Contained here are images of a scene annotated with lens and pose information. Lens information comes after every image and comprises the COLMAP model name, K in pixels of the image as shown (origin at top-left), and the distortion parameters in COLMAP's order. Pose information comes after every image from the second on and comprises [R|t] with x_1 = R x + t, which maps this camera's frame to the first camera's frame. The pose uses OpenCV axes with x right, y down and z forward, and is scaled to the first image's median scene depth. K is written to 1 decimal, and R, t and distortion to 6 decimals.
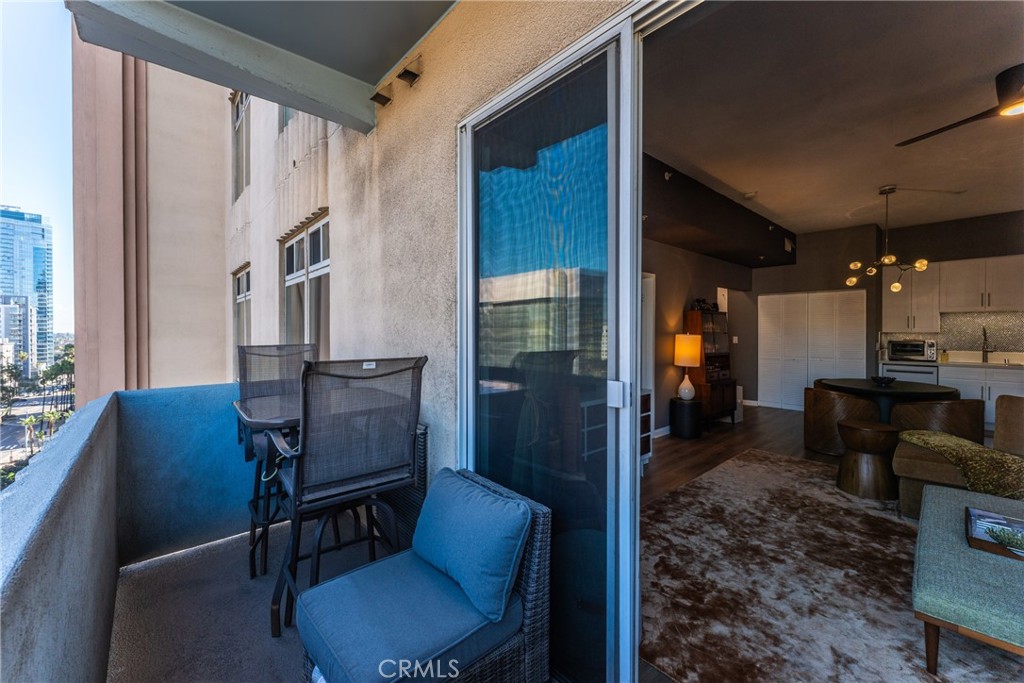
lens RADIAL K [[413.4, 0, 513.5], [0, 413.4, 335.0], [0, 0, 1]] dist [-0.000054, 0.000124]
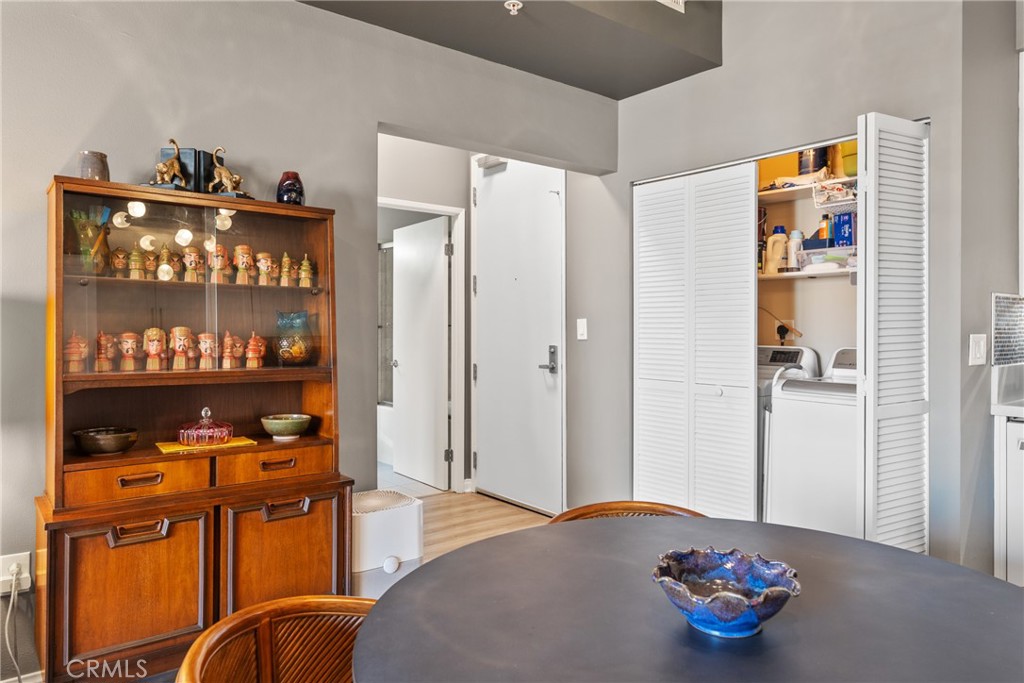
lens RADIAL K [[684.4, 0, 509.4], [0, 684.4, 327.7], [0, 0, 1]] dist [0.004512, 0.000305]
pose [[0.998510, 0.003708, -0.054441, 0.930356], [-0.004102, 0.999966, -0.007142, 0.027418], [0.054412, 0.007355, 0.998491, 0.853986]]
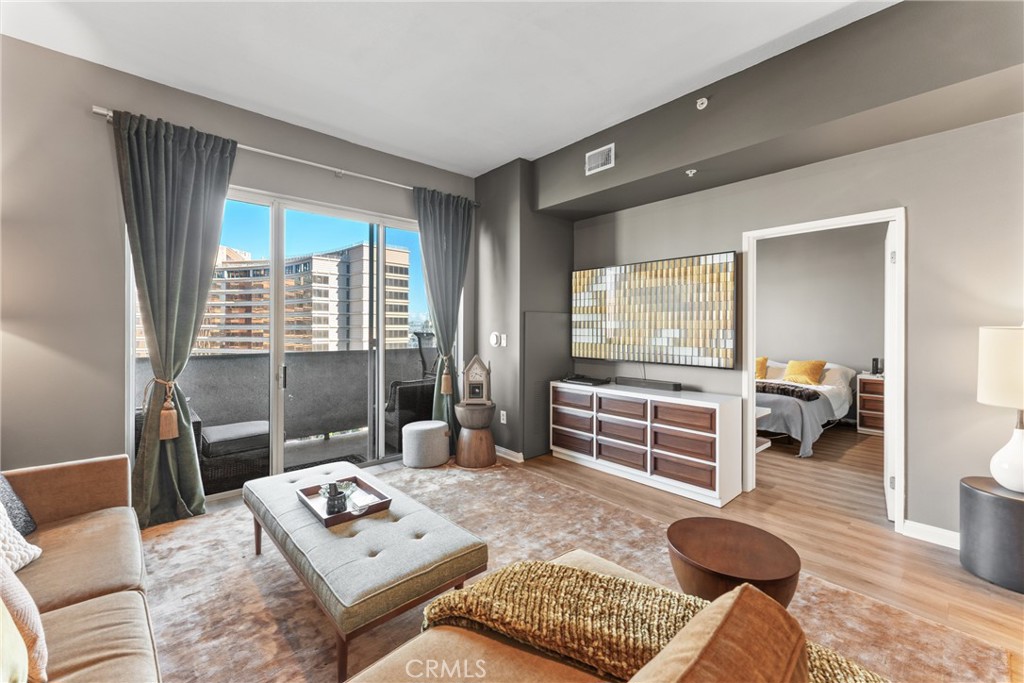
lens RADIAL K [[412.3, 0, 510.3], [0, 412.3, 330.8], [0, 0, 1]] dist [-0.000176, -0.000114]
pose [[-0.001241, 0.006167, -0.999980, 1.034213], [-0.010093, 0.999930, 0.006179, 0.006142], [0.999948, 0.010101, -0.001179, 0.641067]]
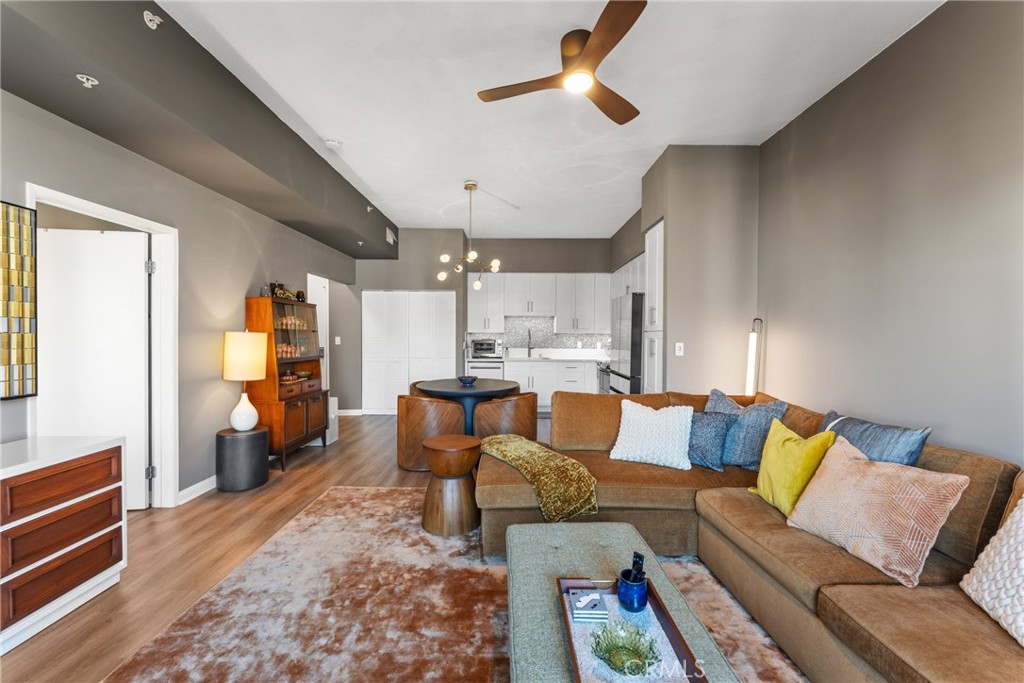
lens RADIAL K [[409.0, 0, 514.7], [0, 409.0, 338.8], [0, 0, 1]] dist [-0.001057, -0.000262]
pose [[0.666508, -0.002653, 0.745493, 0.276735], [0.000862, 0.999996, 0.002789, 0.010875], [-0.745498, -0.001216, 0.666507, 0.304600]]
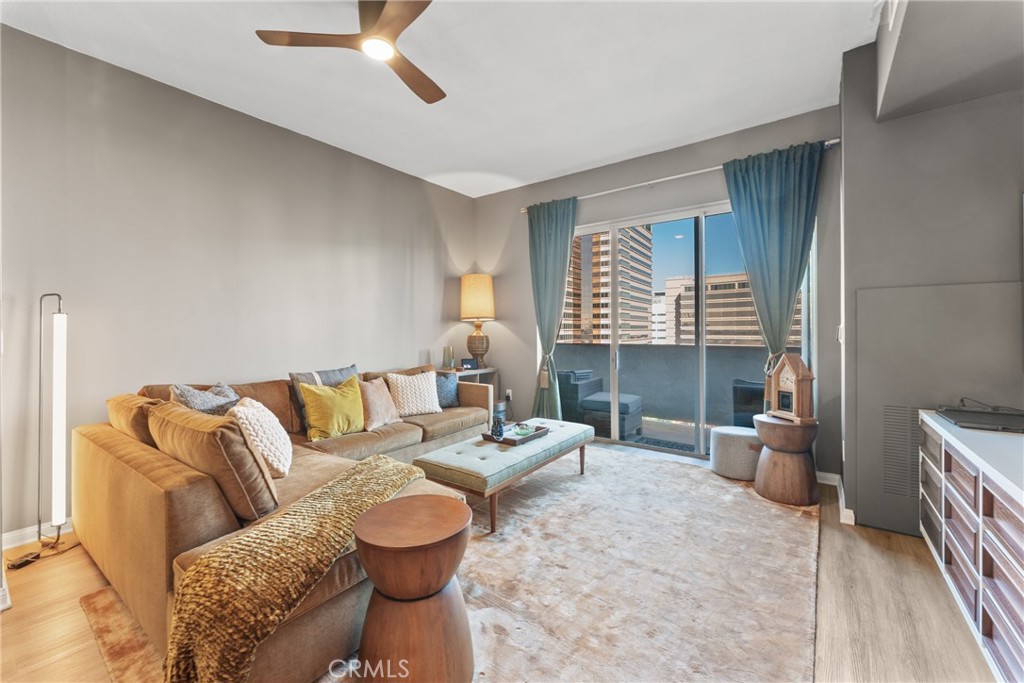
lens RADIAL K [[412.3, 0, 510.3], [0, 412.3, 330.8], [0, 0, 1]] dist [-0.000176, -0.000114]
pose [[-0.980941, 0.003448, -0.194275, 0.701573], [0.001302, 0.999937, 0.011174, 0.020077], [0.194302, 0.010708, -0.980883, 1.156662]]
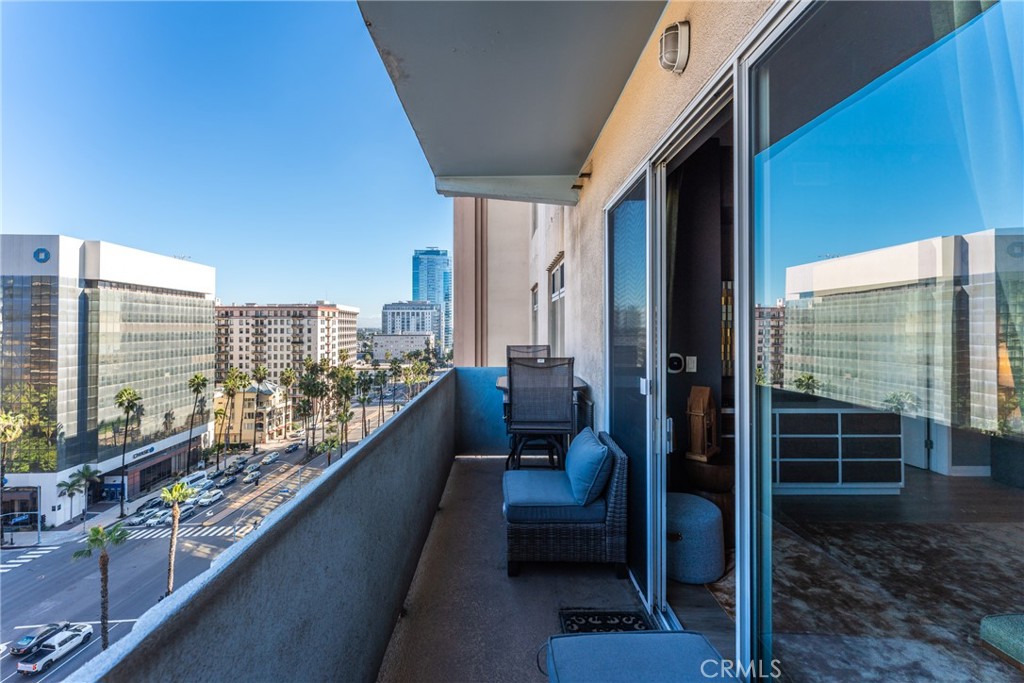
lens RADIAL K [[424.0, 0, 507.4], [0, 424.0, 323.6], [0, 0, 1]] dist [0.016189, 0.000278]
pose [[0.756596, -0.003110, -0.653875, 0.295828], [-0.006559, 0.999902, -0.012345, -0.025750], [0.653849, 0.013629, 0.756502, -0.202942]]
